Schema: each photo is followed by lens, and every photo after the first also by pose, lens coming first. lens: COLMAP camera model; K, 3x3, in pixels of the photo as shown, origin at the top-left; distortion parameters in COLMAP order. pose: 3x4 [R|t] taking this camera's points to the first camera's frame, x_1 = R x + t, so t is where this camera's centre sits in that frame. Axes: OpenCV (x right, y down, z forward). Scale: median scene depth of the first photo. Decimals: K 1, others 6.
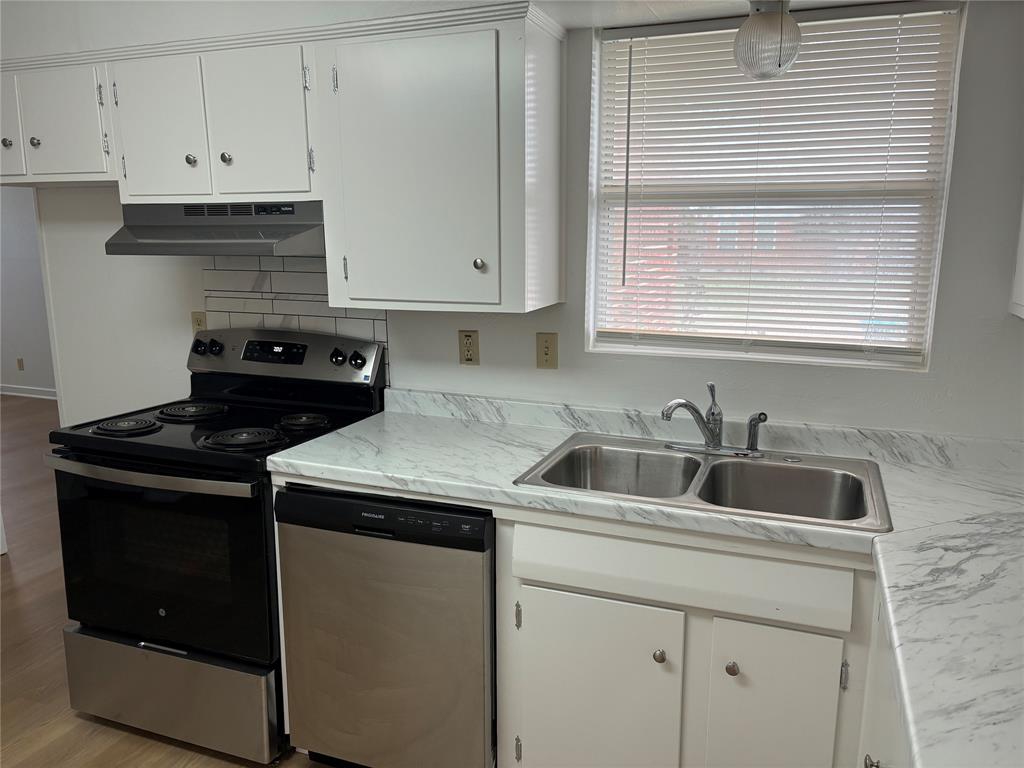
lens RADIAL K [[778.7, 0, 515.7], [0, 778.7, 385.9], [0, 0, 1]] dist [0.051309, -0.045913]
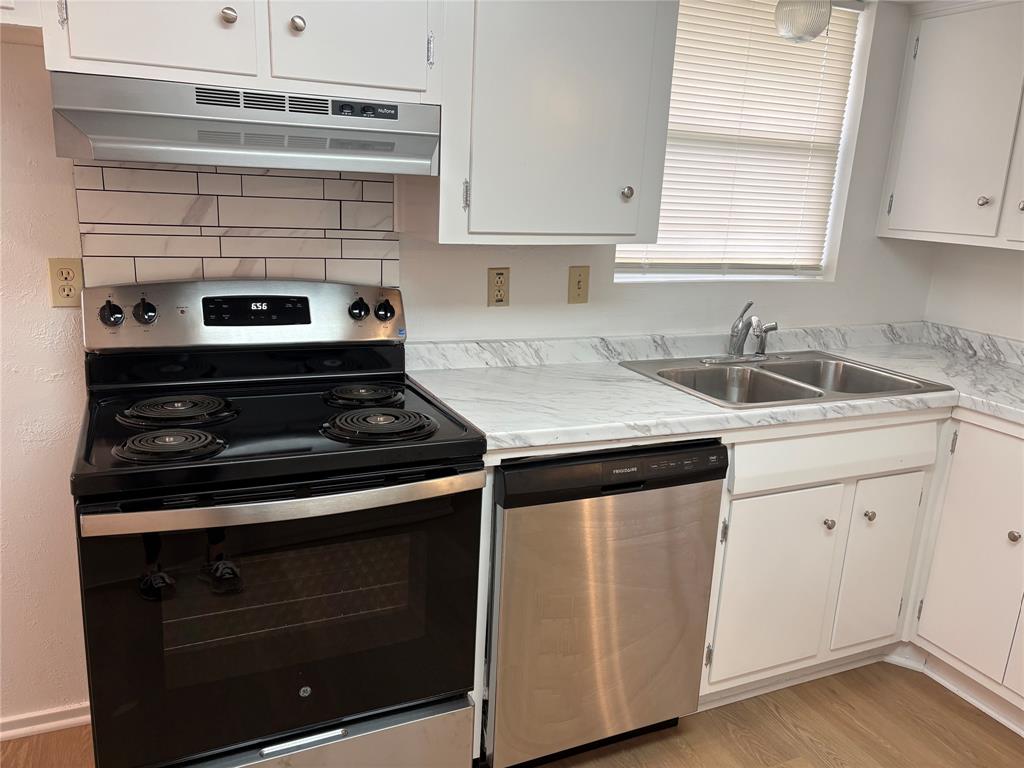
lens RADIAL K [[778.7, 0, 510.0], [0, 778.7, 386.5], [0, 0, 1]] dist [0.051309, -0.045913]
pose [[0.701027, -0.146656, 0.697892, -0.760646], [0.093028, 0.989070, 0.114398, -0.040678], [-0.707041, -0.015273, 0.707008, 0.382631]]
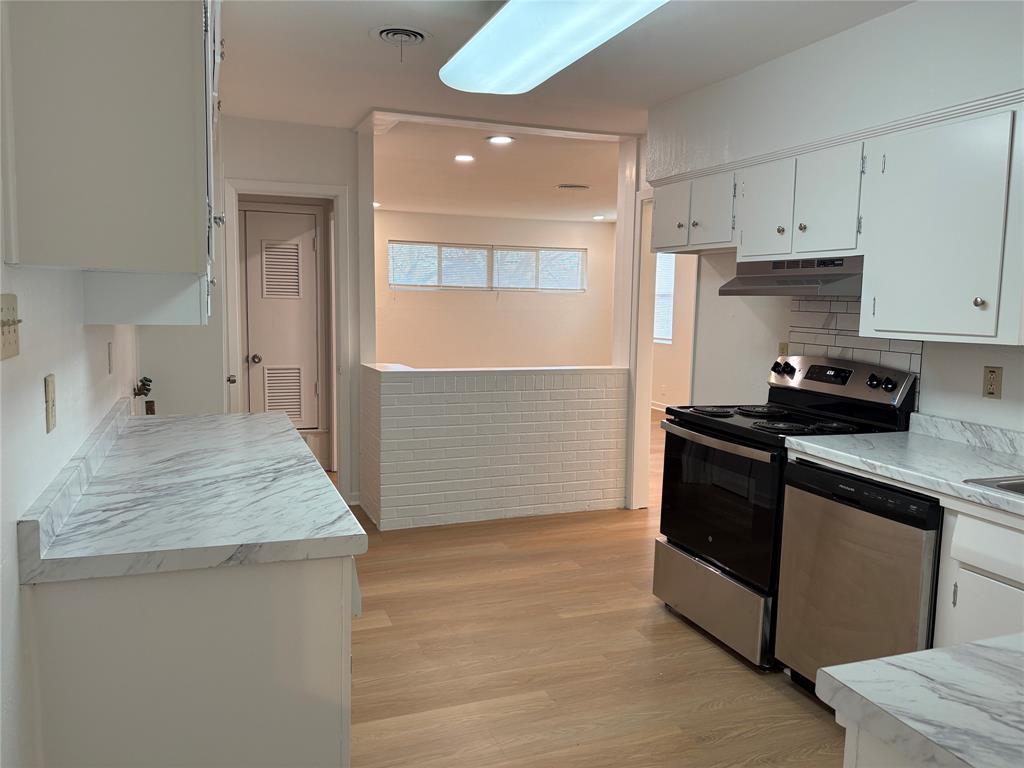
lens RADIAL K [[778.7, 0, 513.5], [0, 778.7, 383.0], [0, 0, 1]] dist [0.051309, -0.045913]
pose [[0.673658, 0.096780, -0.732679, 0.329896], [-0.165096, 0.986042, -0.021550, 0.095827], [0.720367, 0.135479, 0.680233, -0.274544]]
